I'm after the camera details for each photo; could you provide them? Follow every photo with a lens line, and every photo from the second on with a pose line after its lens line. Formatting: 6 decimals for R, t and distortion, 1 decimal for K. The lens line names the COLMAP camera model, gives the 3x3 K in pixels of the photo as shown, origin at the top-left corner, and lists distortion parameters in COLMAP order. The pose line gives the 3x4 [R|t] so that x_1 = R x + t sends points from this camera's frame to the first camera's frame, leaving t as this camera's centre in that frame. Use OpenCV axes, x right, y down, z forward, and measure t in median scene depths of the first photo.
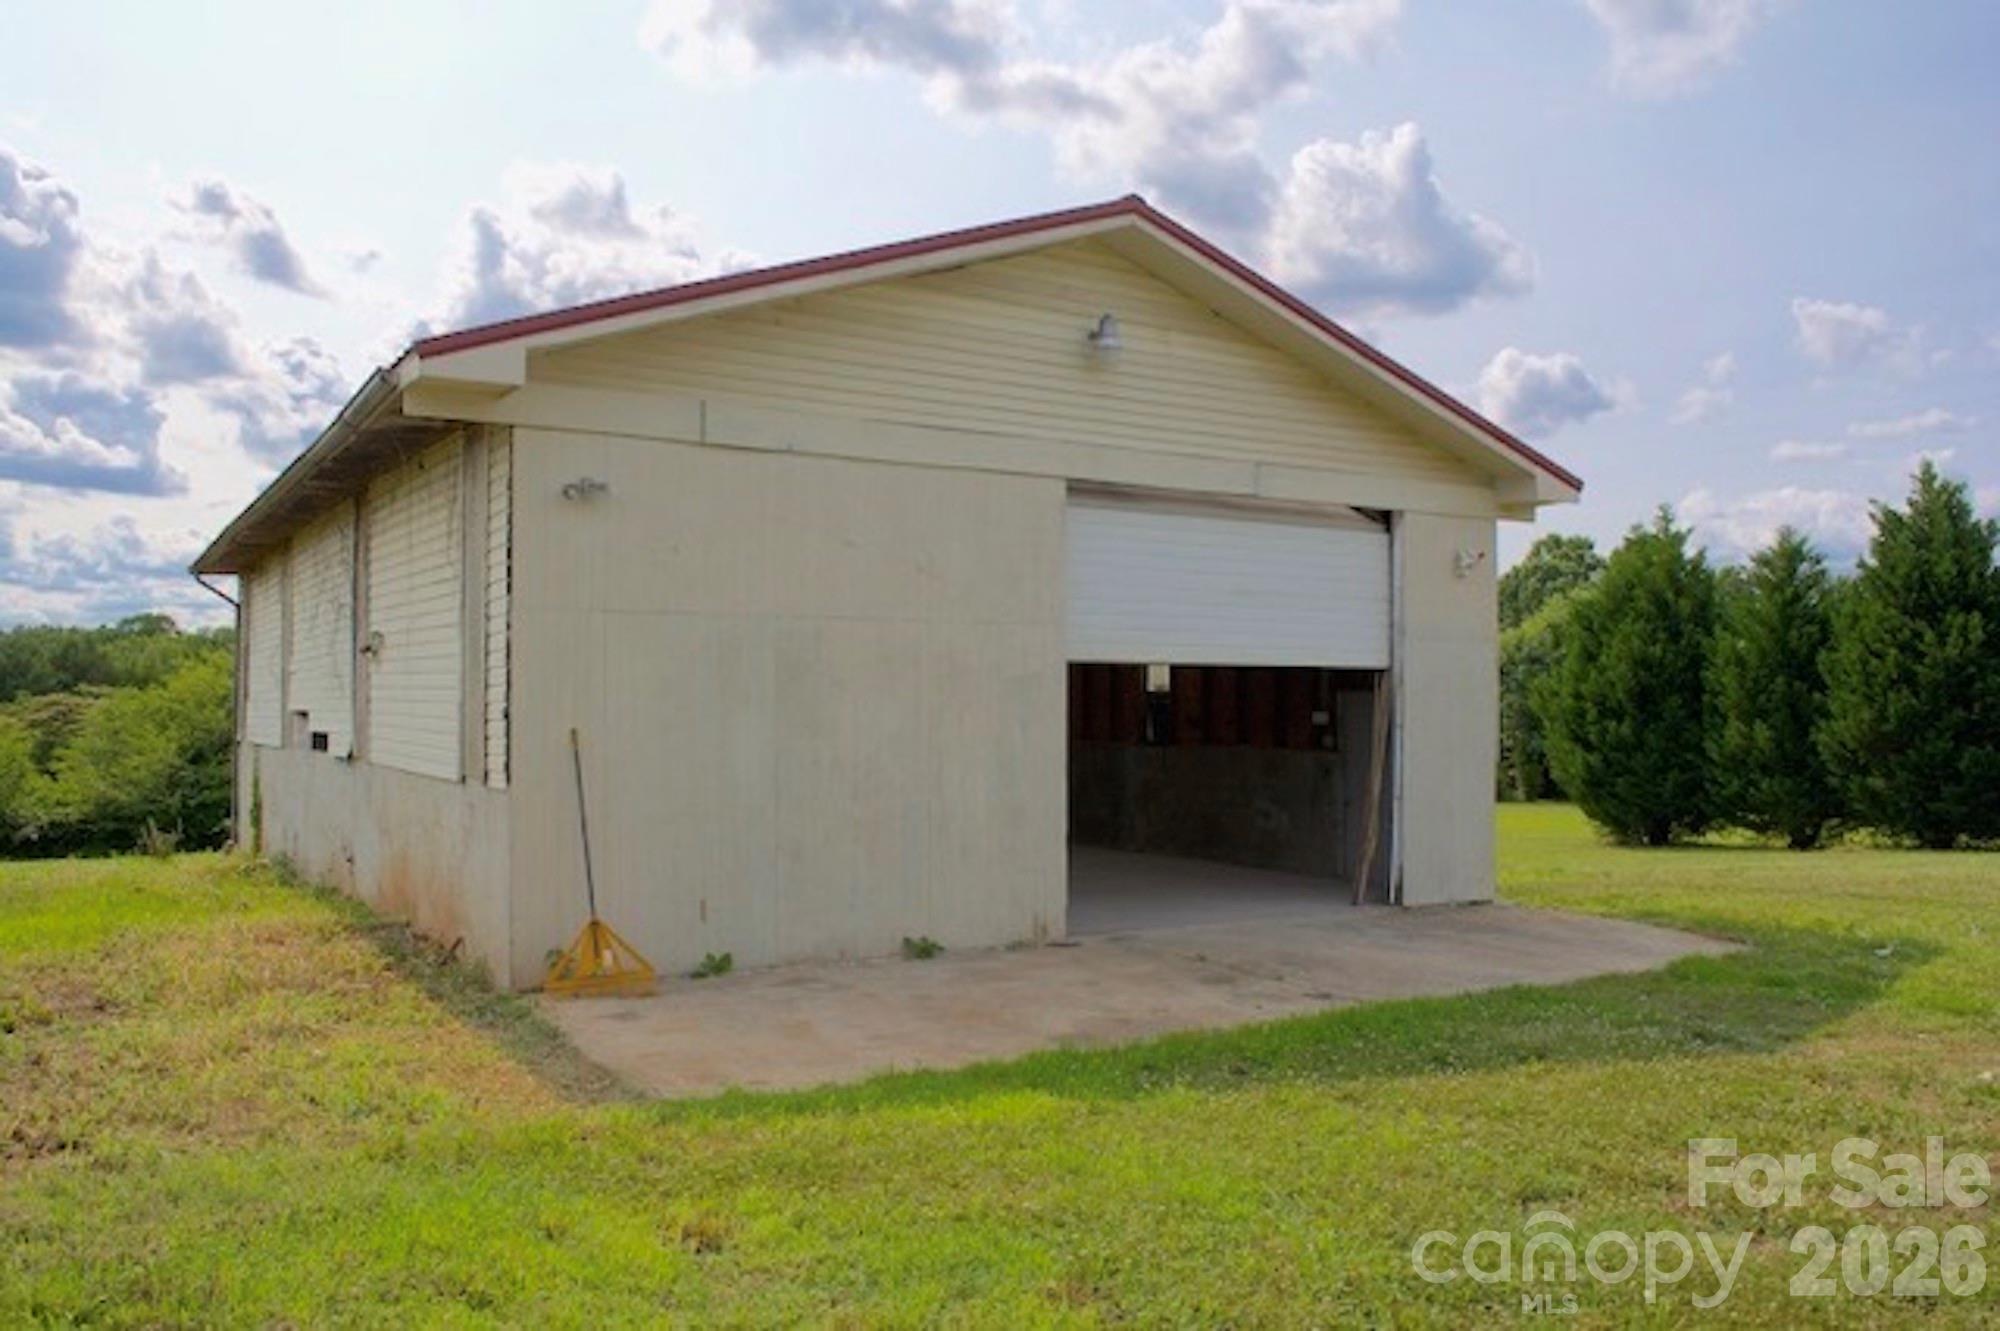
lens RADIAL K [[1562.8, 0, 1000.0], [0, 1562.8, 665.5], [0, 0, 1]] dist [-0.085835, 0.005741]
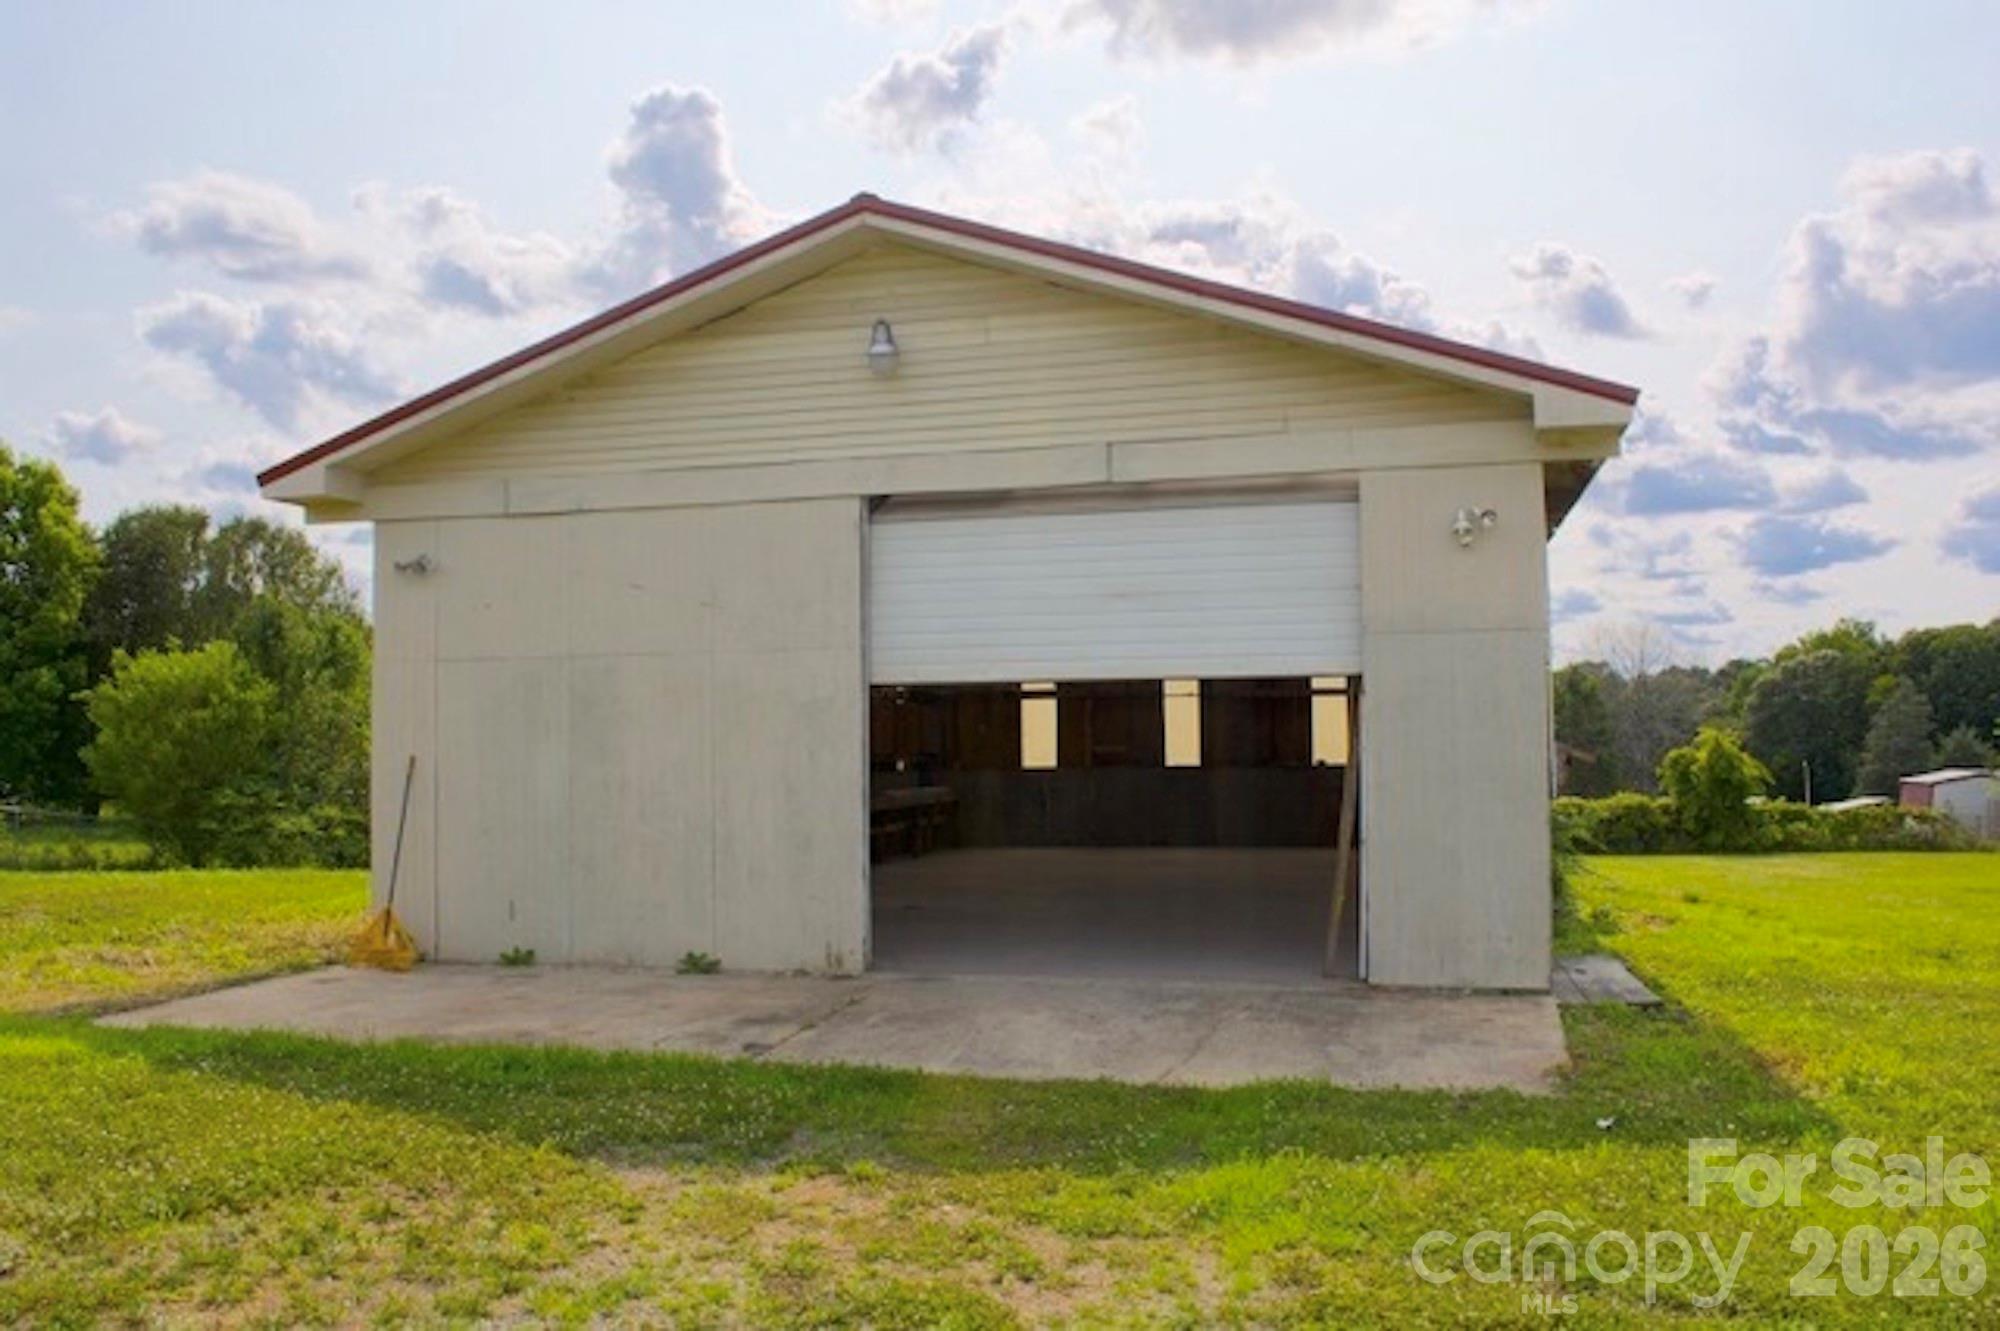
lens RADIAL K [[1562.8, 0, 1000.0], [0, 1562.8, 665.5], [0, 0, 1]] dist [-0.085835, 0.005741]
pose [[0.703484, -0.046843, -0.709165, 0.800144], [0.031717, 0.998901, -0.034519, 0.021731], [0.710003, 0.001791, 0.704197, 0.384691]]
